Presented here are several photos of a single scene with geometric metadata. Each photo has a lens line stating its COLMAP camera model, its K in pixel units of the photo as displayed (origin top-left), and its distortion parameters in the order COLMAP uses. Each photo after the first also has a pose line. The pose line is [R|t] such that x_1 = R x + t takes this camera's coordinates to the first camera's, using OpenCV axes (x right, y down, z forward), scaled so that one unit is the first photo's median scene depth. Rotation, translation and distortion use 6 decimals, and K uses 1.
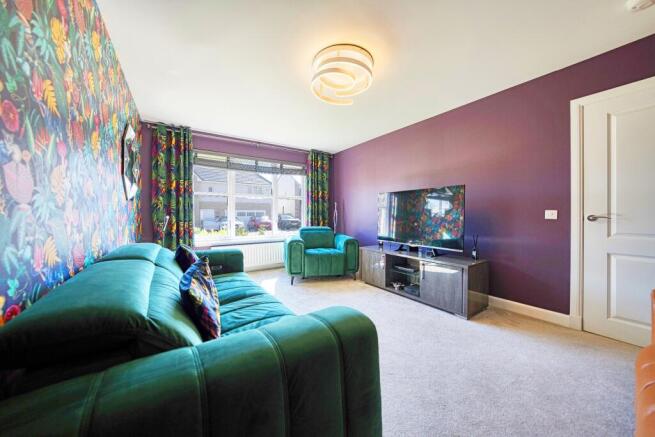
lens RADIAL K [[227.7, 0, 324.9], [0, 227.7, 215.8], [0, 0, 1]] dist [-0.014866, -0.000062]
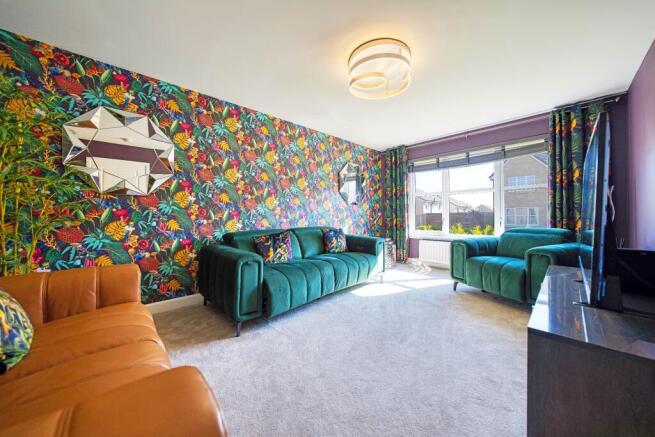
lens RADIAL K [[227.7, 0, 325.2], [0, 227.7, 217.4], [0, 0, 1]] dist [-0.014866, -0.000062]
pose [[0.178256, 0.007738, -0.983954, 0.527046], [0.008059, 0.999924, 0.009324, 0.005515], [0.983951, -0.009592, 0.178180, 0.294026]]
